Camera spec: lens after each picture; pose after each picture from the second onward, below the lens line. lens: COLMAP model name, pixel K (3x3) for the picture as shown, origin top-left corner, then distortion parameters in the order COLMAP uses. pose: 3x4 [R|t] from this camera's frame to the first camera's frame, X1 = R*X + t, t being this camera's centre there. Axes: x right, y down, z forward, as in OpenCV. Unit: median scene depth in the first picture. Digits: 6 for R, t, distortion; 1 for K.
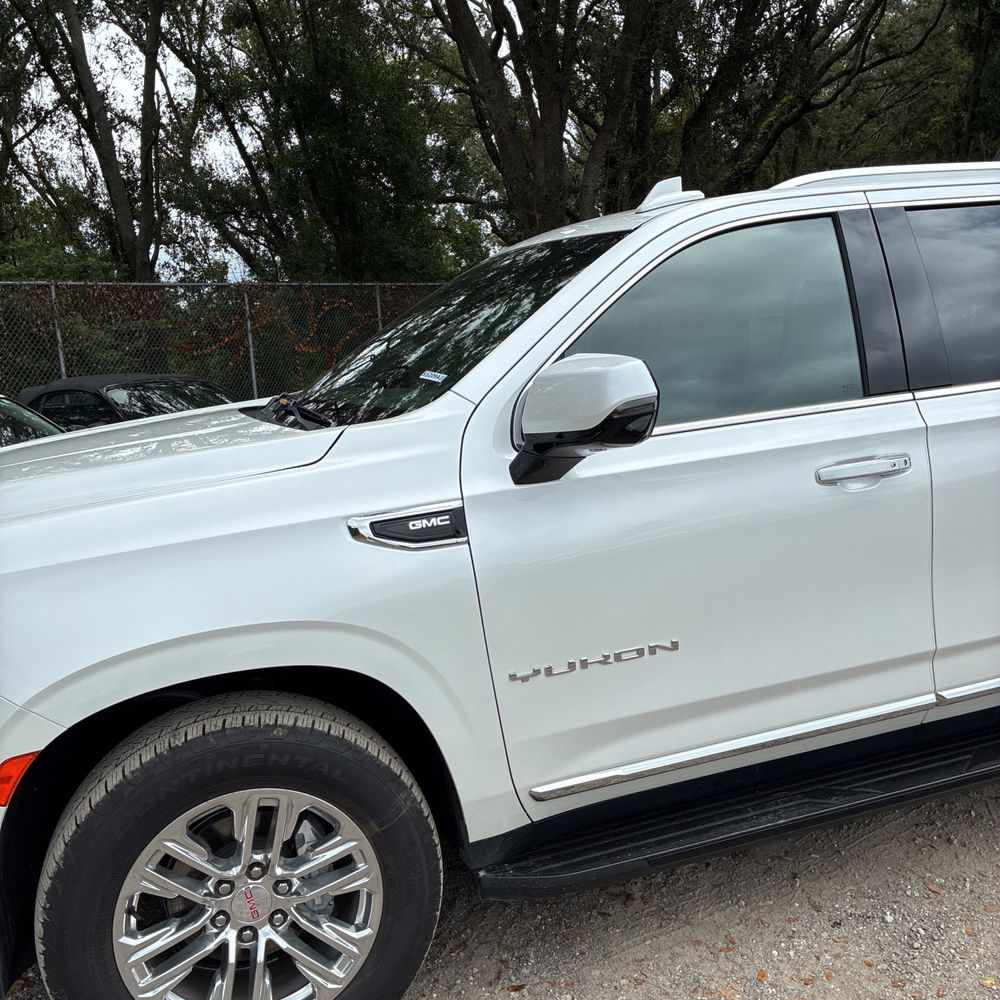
lens RADIAL K [[1034.5, 0, 500.0], [0, 1034.5, 500.0], [0, 0, 1]] dist [0.024951, 0.010507]
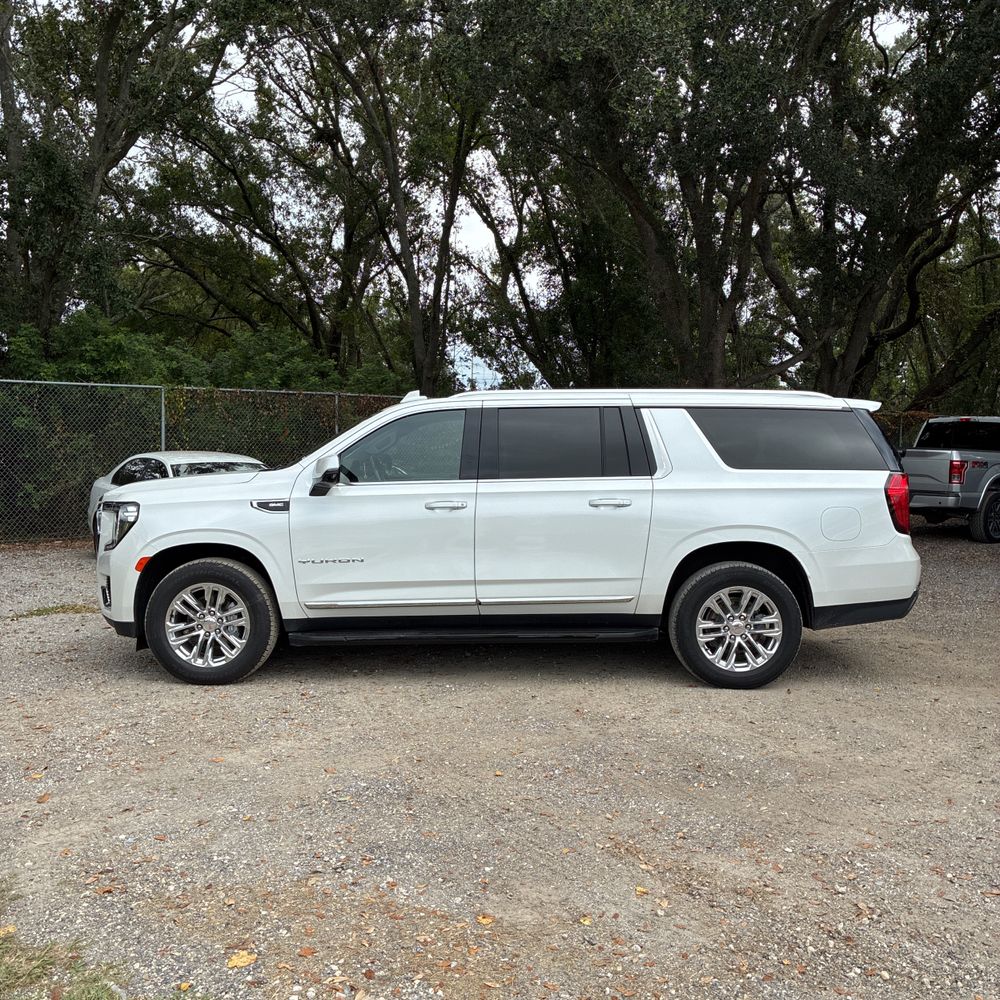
lens RADIAL K [[1031.2, 0, 500.0], [0, 1031.2, 500.0], [0, 0, 1]] dist [0.058555, -0.083054]
pose [[0.938959, 0.089749, -0.332116, 1.481794], [-0.121654, 0.989619, -0.076511, 0.153632], [0.321802, 0.112244, 0.940130, -1.562834]]
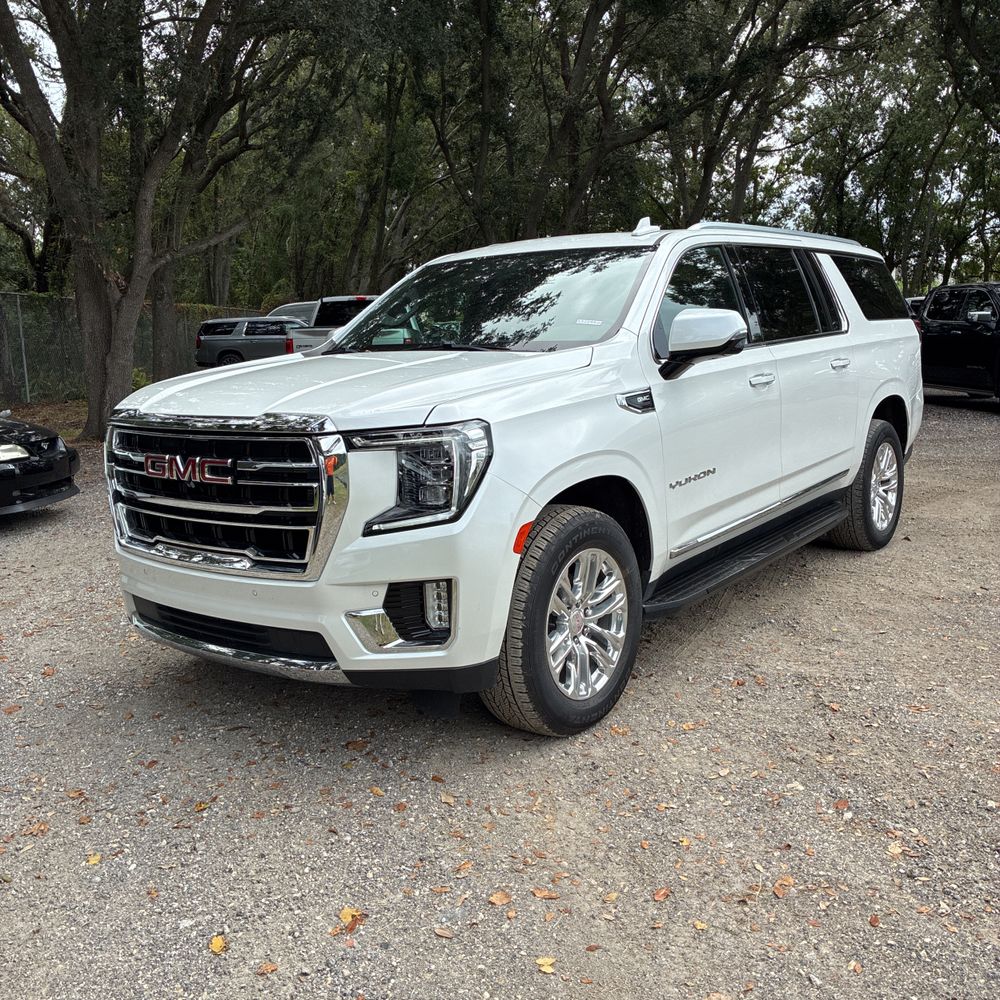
lens RADIAL K [[1014.3, 0, 494.1], [0, 1014.3, 508.2], [0, 0, 1]] dist [0.013885, 0.033741]
pose [[0.834402, -0.063802, 0.547451, -1.214720], [0.071999, 0.997383, 0.006500, 0.175068], [-0.546434, 0.033993, 0.836812, -0.320326]]
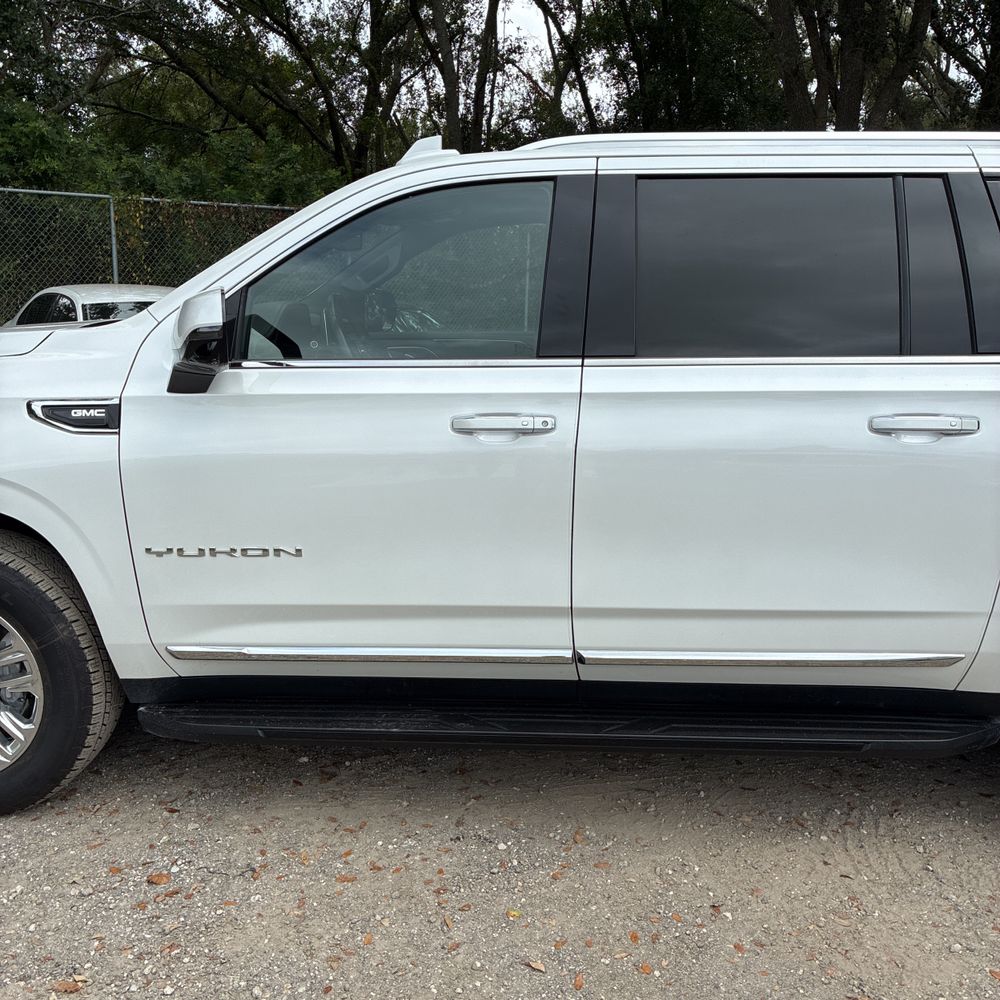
lens RADIAL K [[1031.2, 0, 500.0], [0, 1031.2, 500.0], [0, 0, 1]] dist [0.058555, -0.083054]
pose [[0.923927, 0.157001, -0.348869, 0.798297], [-0.138424, 0.987318, 0.077727, -0.038089], [0.356648, -0.023523, 0.933943, 0.014640]]
